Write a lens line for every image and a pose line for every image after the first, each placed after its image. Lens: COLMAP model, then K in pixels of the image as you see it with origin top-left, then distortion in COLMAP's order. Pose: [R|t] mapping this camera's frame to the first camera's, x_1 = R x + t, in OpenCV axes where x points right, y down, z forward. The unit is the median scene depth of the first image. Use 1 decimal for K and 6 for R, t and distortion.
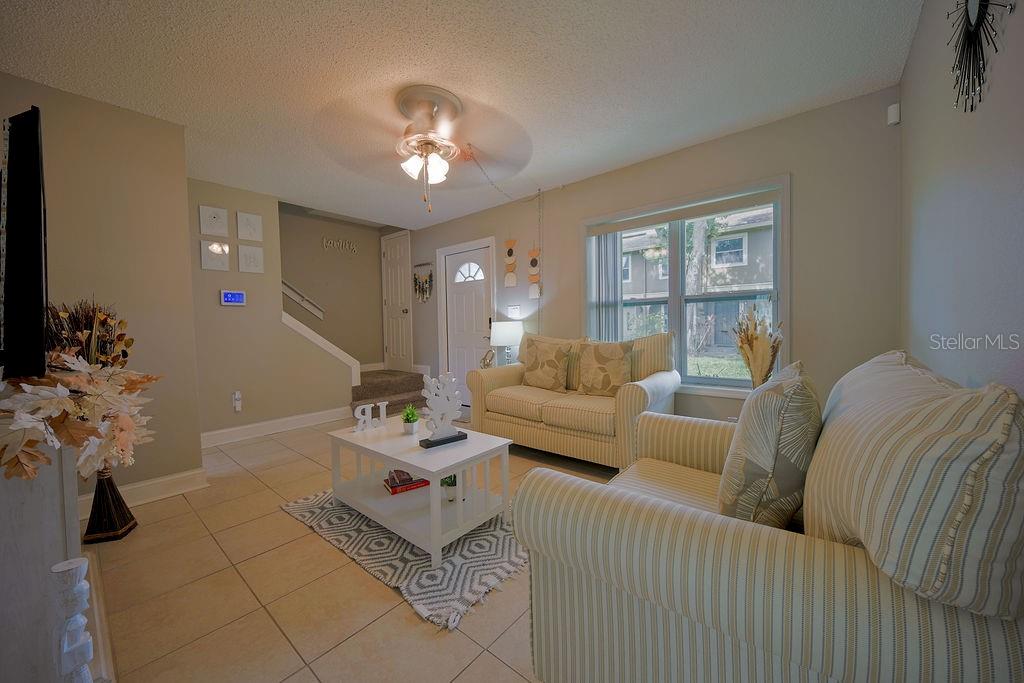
lens RADIAL K [[383.7, 0, 511.5], [0, 383.7, 328.7], [0, 0, 1]] dist [-0.000046, -0.000034]
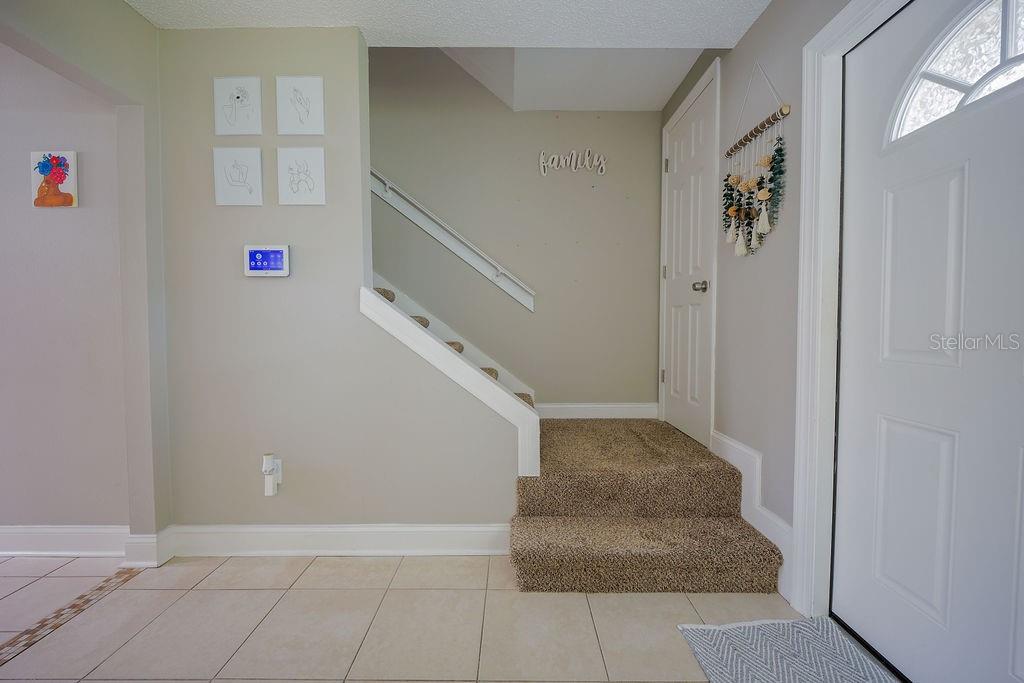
lens RADIAL K [[391.9, 0, 509.7], [0, 391.9, 337.7], [0, 0, 1]] dist [0.009300, -0.007511]
pose [[0.640539, 0.044232, -0.766651, -0.141655], [-0.020430, 0.998968, 0.040566, -0.009982], [0.767654, -0.010321, 0.640782, 0.874493]]
